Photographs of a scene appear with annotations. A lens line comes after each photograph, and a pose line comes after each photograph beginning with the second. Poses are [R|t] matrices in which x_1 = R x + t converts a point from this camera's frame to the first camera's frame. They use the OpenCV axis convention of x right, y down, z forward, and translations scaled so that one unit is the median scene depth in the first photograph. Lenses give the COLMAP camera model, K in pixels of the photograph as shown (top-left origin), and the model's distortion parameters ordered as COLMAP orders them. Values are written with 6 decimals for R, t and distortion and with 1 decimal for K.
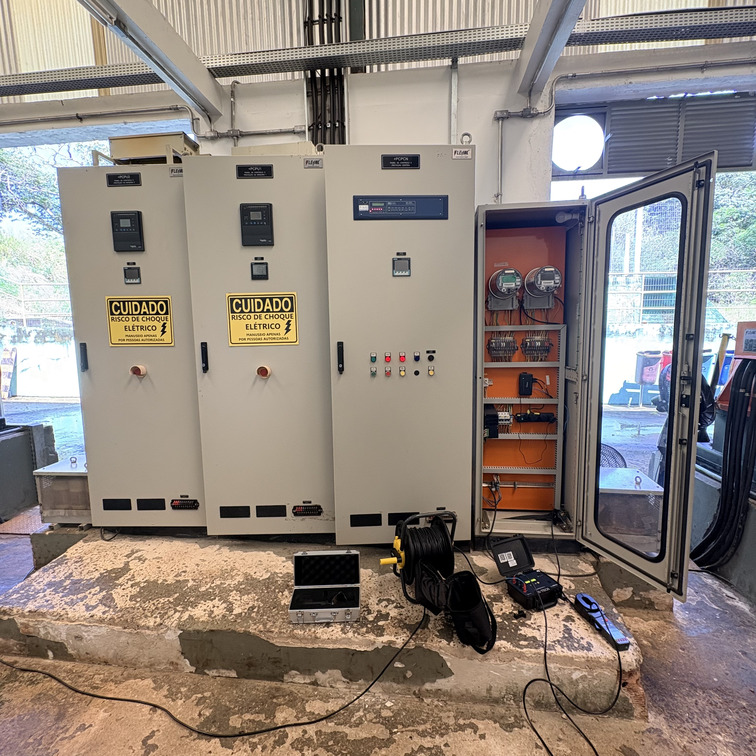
lens RADIAL K [[404.1, 0, 376.6], [0, 404.1, 376.4], [0, 0, 1]] dist [-0.001724, -0.001064]
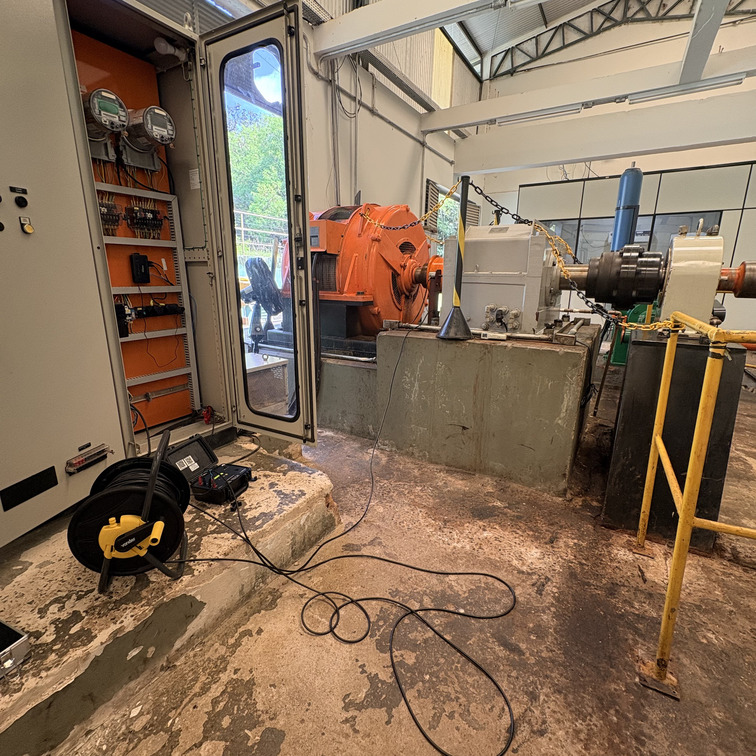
lens RADIAL K [[407.8, 0, 380.3], [0, 407.8, 376.2], [0, 0, 1]] dist [0.015343, -0.002631]
pose [[0.409524, -0.209376, 0.887948, -0.279327], [0.083335, 0.977824, 0.192135, 0.154114], [-0.908485, -0.004687, 0.417891, 0.320461]]
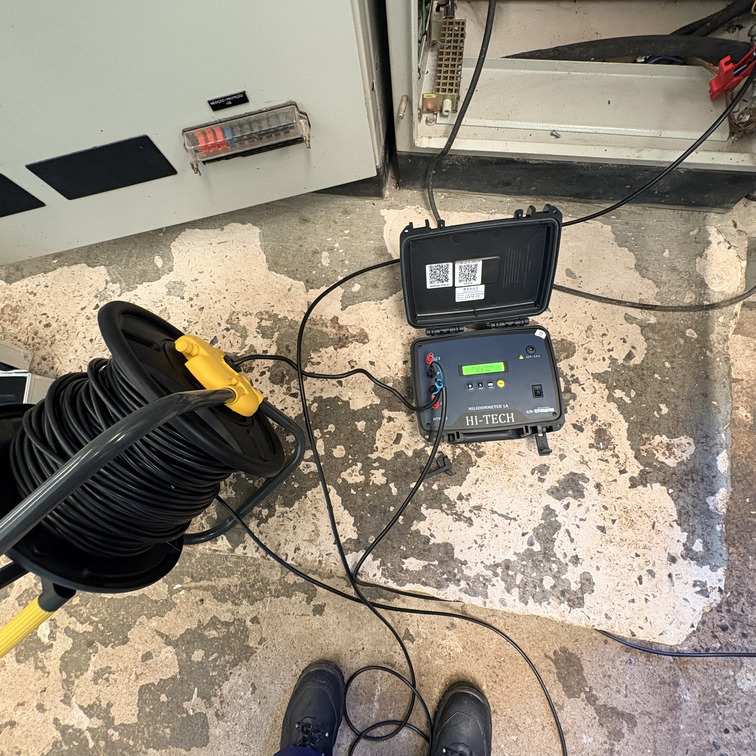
lens RADIAL K [[404.1, 0, 376.6], [0, 404.1, 376.4], [0, 0, 1]] dist [-0.001724, -0.001064]
pose [[0.995571, 0.013977, -0.092969, 0.339209], [0.083870, 0.314782, 0.945451, 0.215137], [0.042480, -0.949061, 0.312215, 0.982153]]
